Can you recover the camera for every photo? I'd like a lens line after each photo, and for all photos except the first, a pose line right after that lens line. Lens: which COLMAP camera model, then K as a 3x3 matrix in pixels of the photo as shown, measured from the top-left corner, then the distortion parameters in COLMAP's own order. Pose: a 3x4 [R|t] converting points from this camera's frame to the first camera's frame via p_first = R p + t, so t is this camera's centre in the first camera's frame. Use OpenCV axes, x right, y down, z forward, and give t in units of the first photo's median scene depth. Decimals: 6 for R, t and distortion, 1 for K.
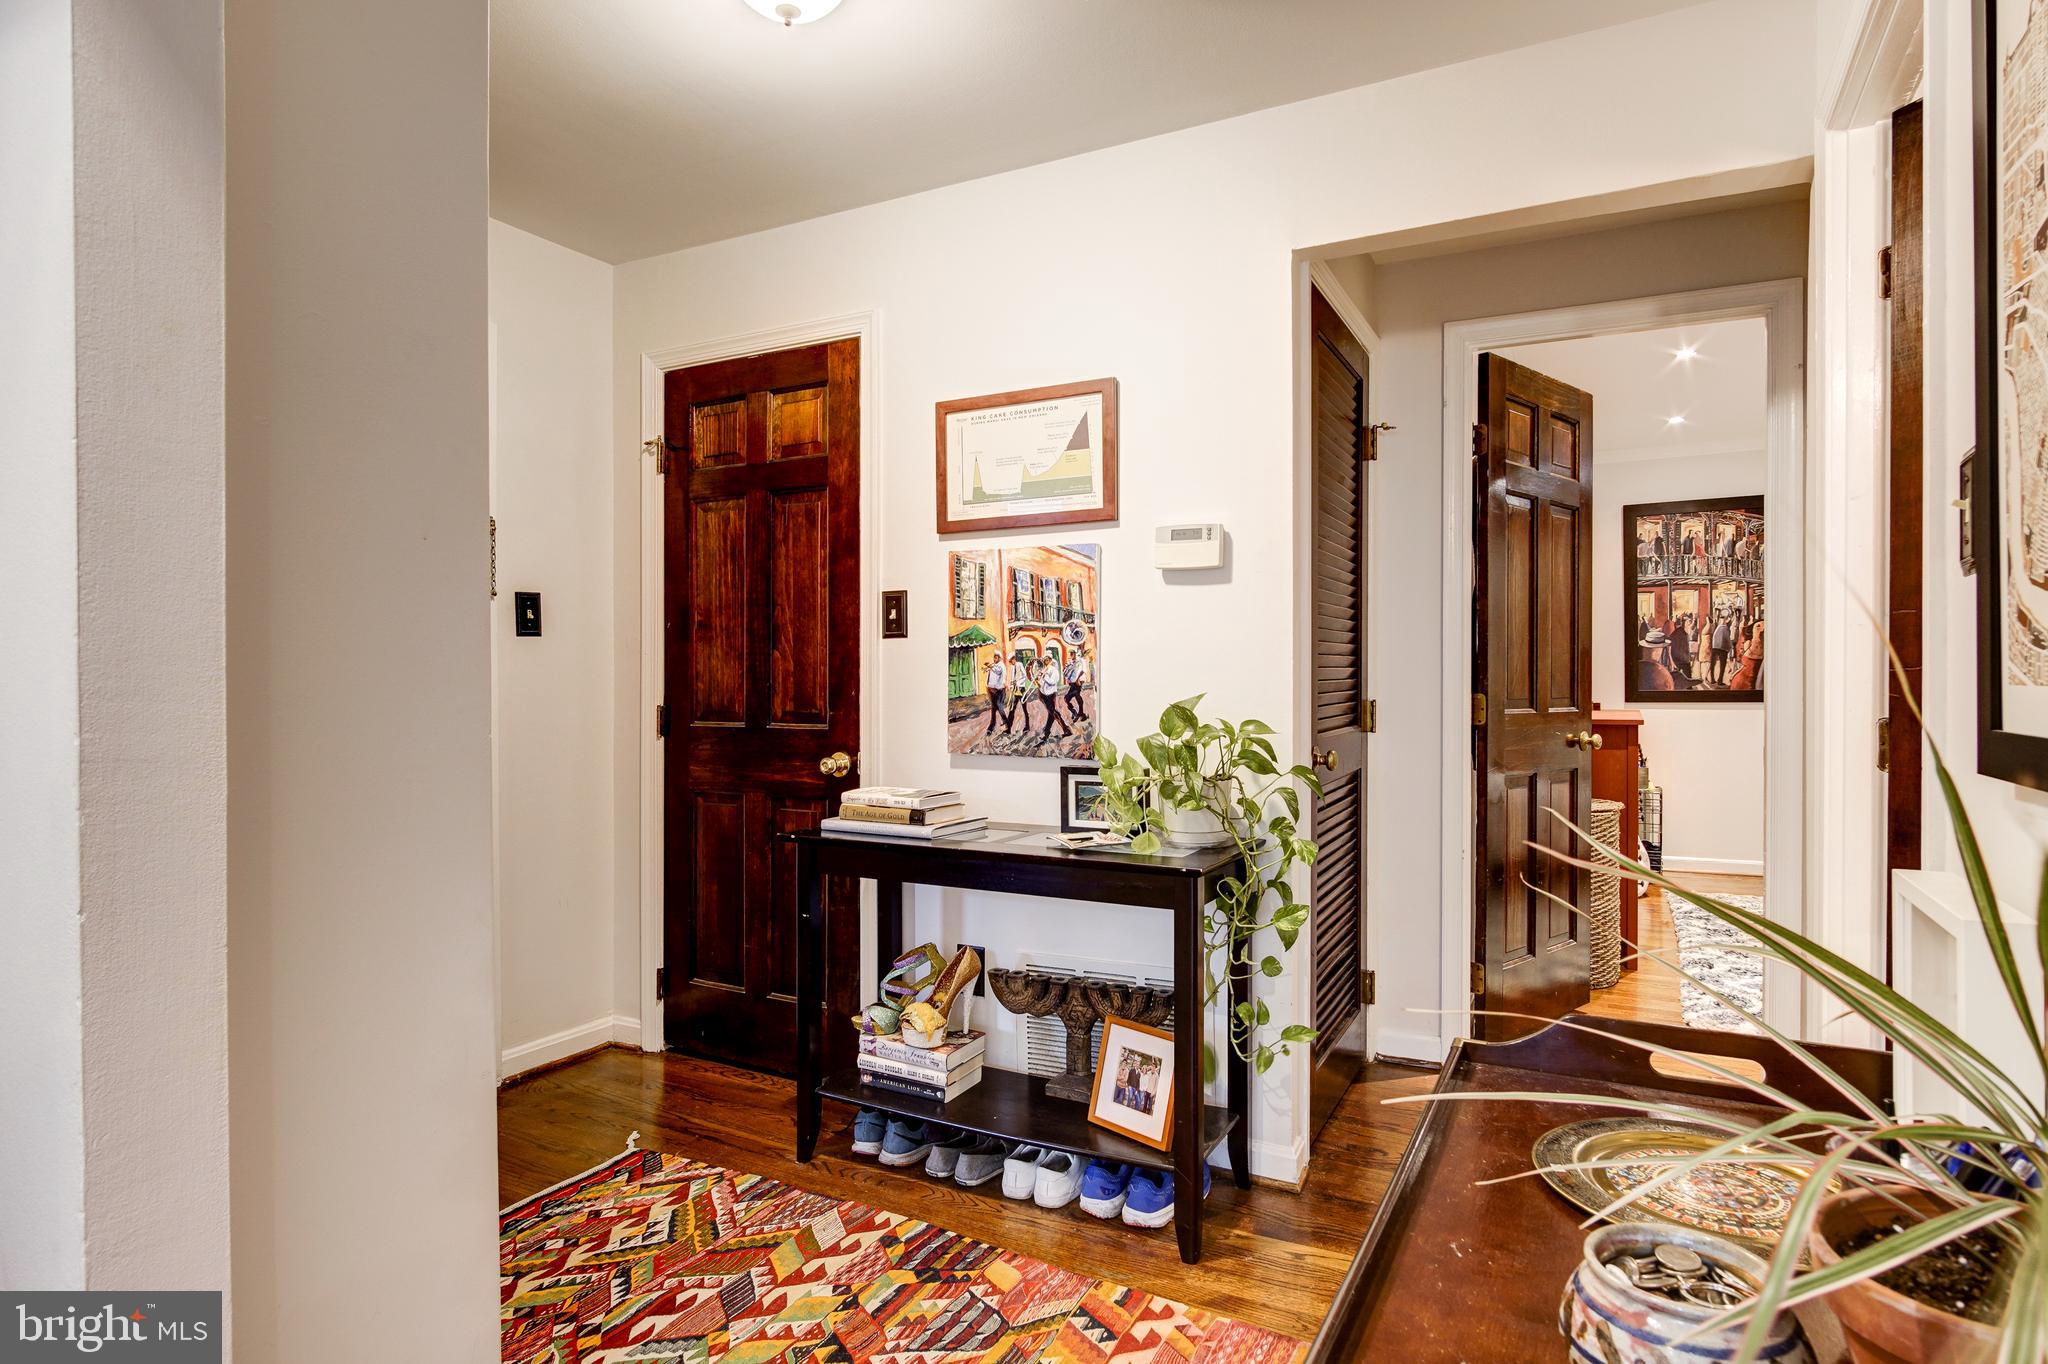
lens RADIAL K [[1109.7, 0, 1023.4], [0, 1109.7, 682.8], [0, 0, 1]] dist [-0.007903, 0.003135]
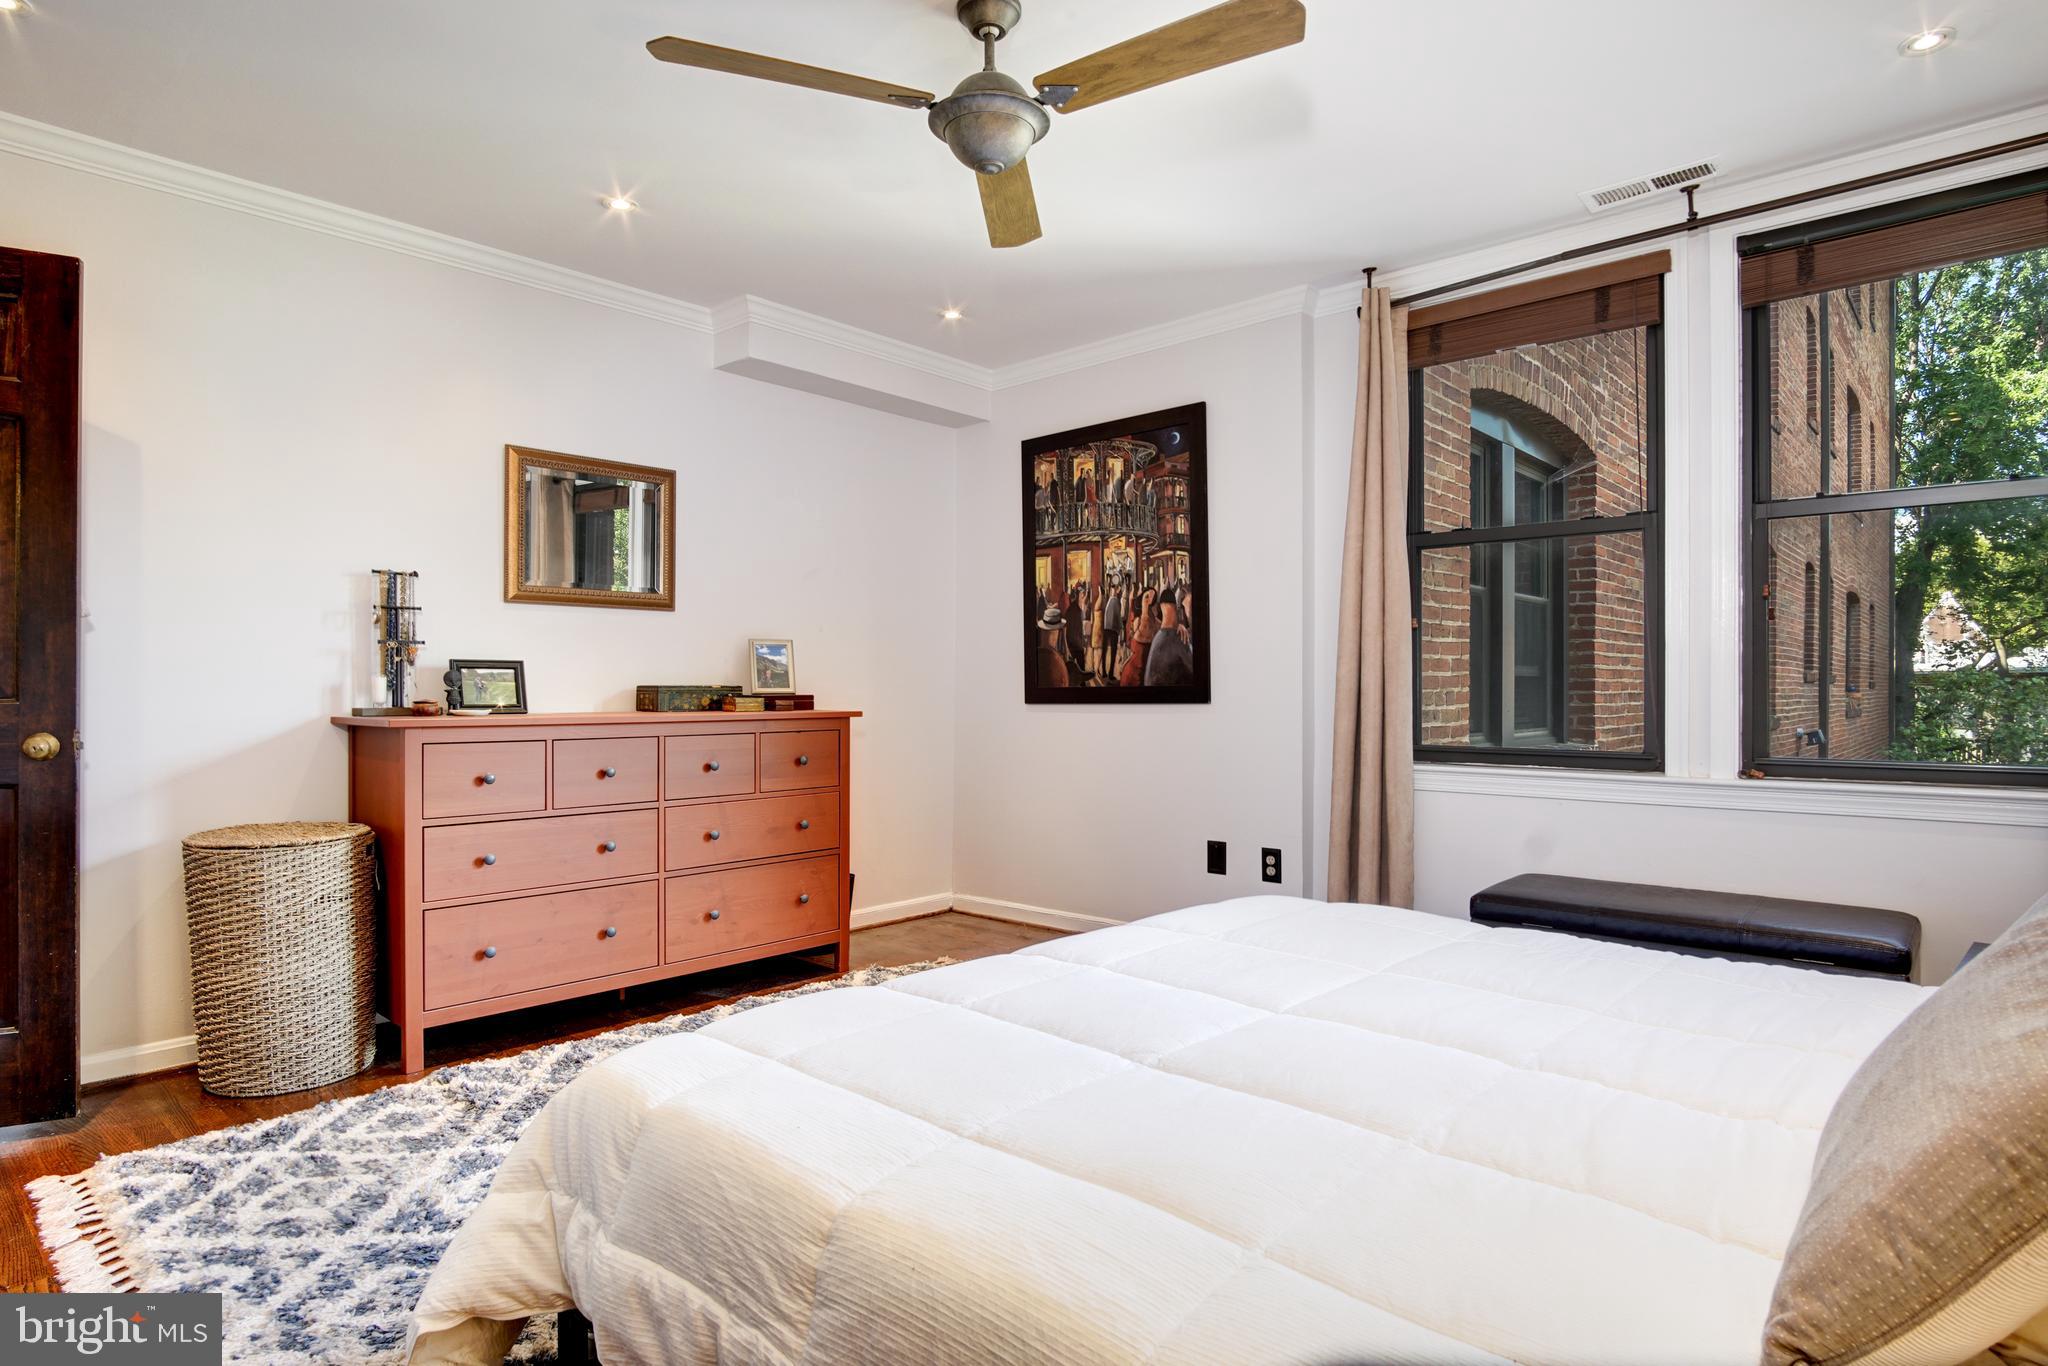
lens RADIAL K [[1109.7, 0, 1036.9], [0, 1109.7, 684.3], [0, 0, 1]] dist [-0.007903, 0.003135]
pose [[0.970551, -0.003425, -0.240871, 1.727328], [0.003056, 0.999994, -0.001904, 0.014861], [0.240875, 0.001112, 0.970555, 0.641891]]
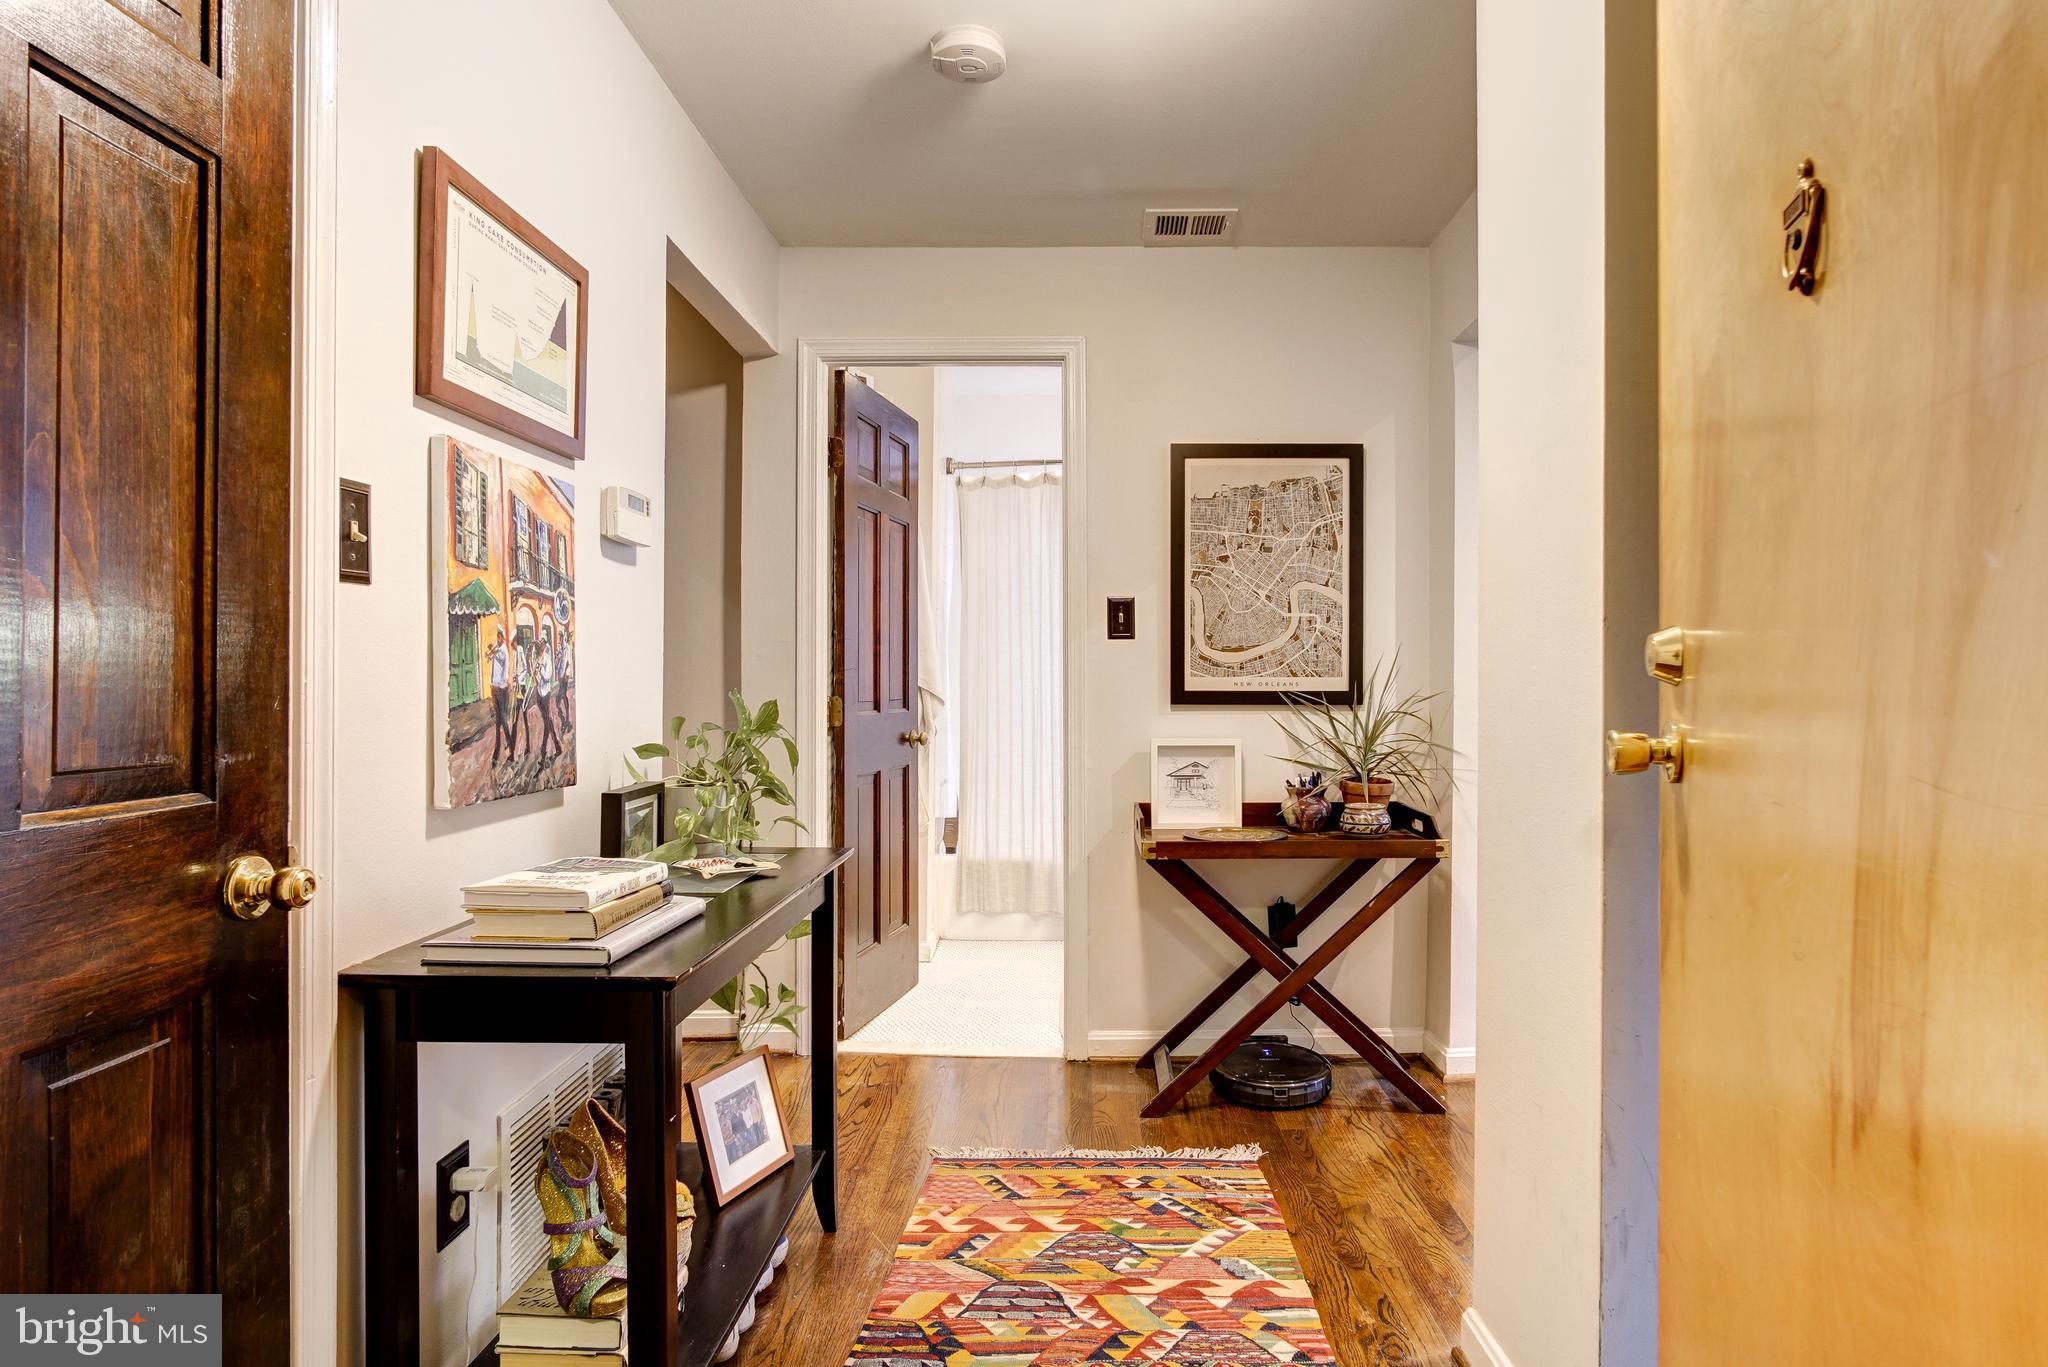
lens RADIAL K [[1235.4, 0, 1032.0], [0, 1235.4, 680.2], [0, 0, 1]] dist [-0.004880, -0.000464]
pose [[-0.456629, -0.000159, 0.889657, -0.739627], [0.005932, 0.999977, 0.003223, 0.000450], [-0.889637, 0.006749, -0.456618, 1.032594]]
